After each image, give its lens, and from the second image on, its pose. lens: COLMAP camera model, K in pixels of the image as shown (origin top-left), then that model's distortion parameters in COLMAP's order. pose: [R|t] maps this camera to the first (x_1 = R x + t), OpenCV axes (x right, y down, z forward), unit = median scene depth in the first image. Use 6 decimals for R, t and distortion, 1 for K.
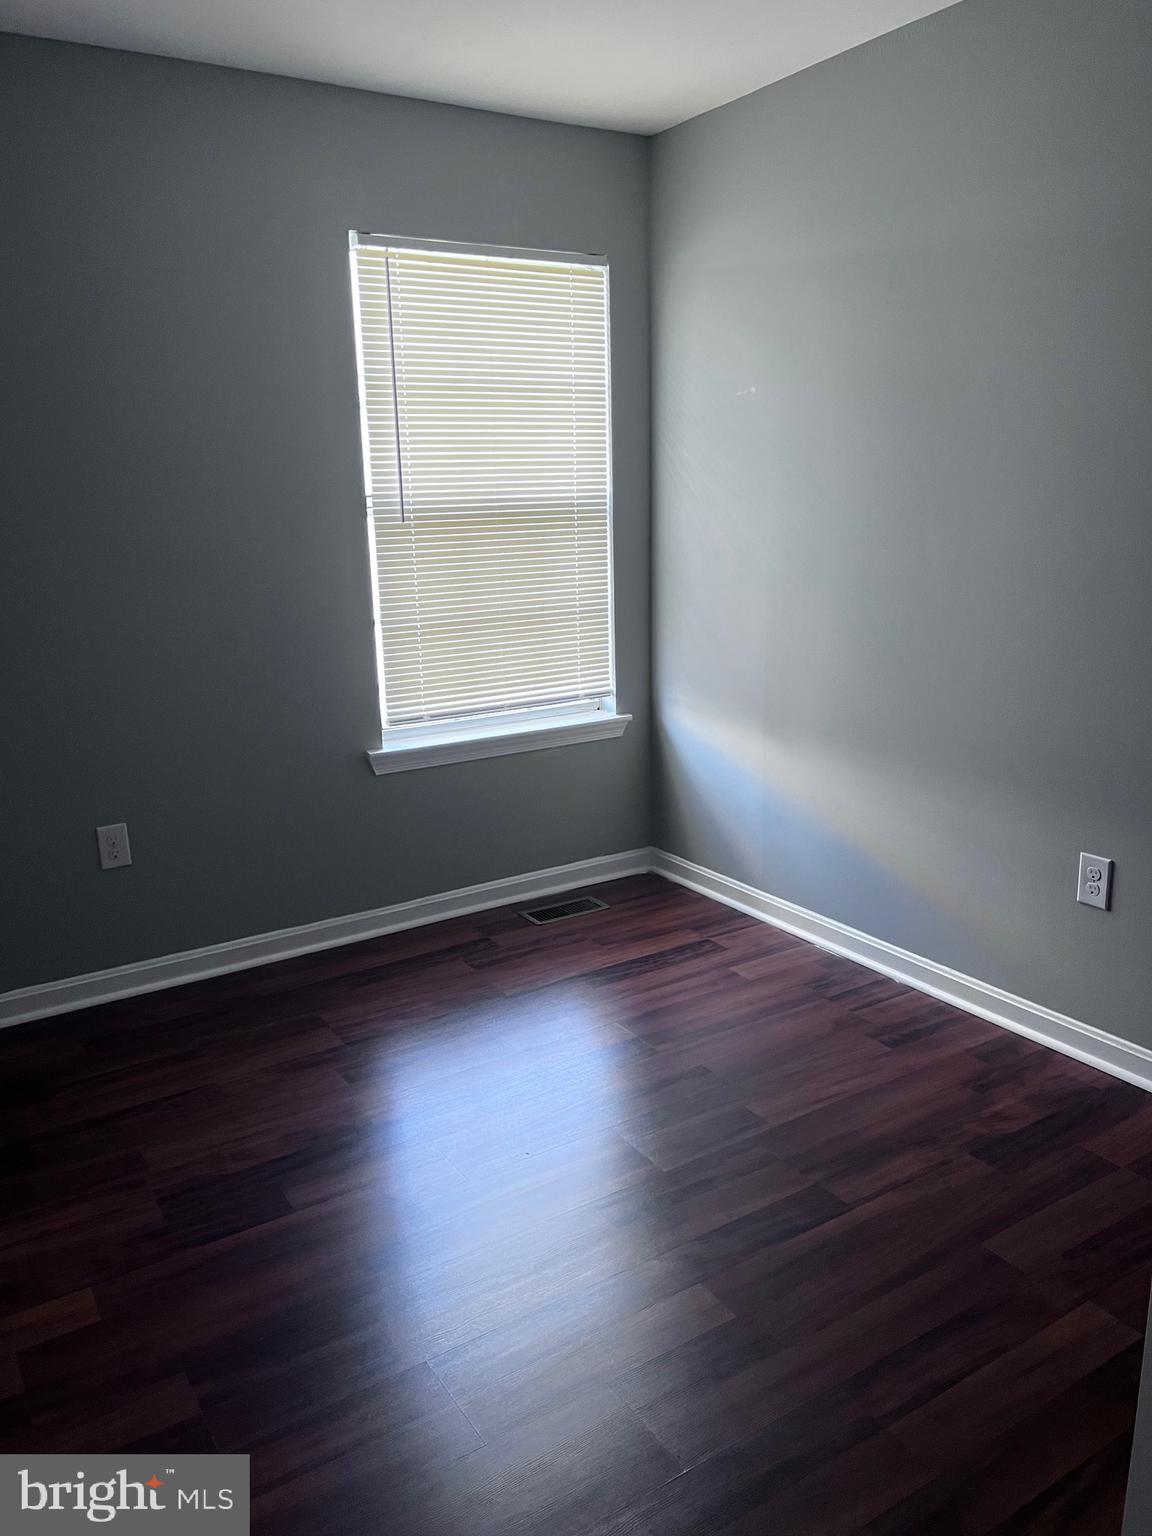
lens RADIAL K [[1164.2, 0, 567.2], [0, 1164.2, 748.3], [0, 0, 1]] dist [0.050184, -0.070314]
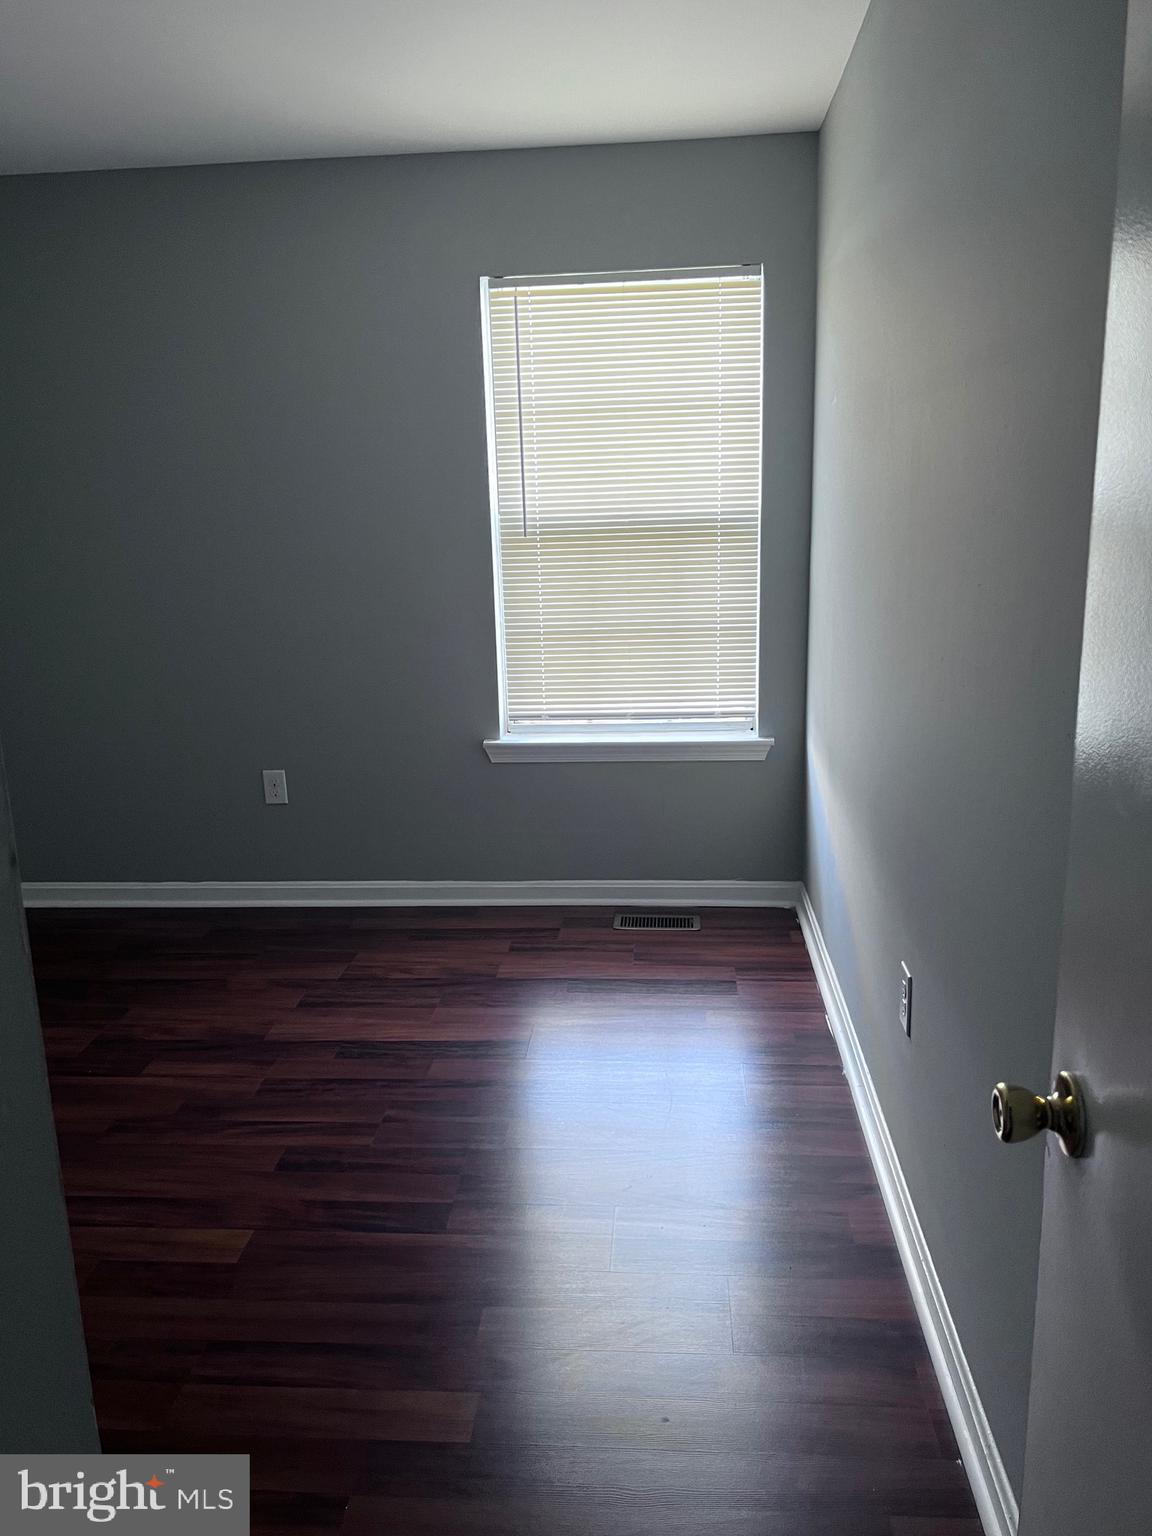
lens RADIAL K [[1164.2, 0, 566.3], [0, 1164.2, 746.7], [0, 0, 1]] dist [0.050184, -0.070314]
pose [[0.795920, 0.128150, -0.591683, 0.529794], [-0.122721, 0.991201, 0.049598, -0.053785], [0.592833, 0.033136, 0.804644, 0.140108]]
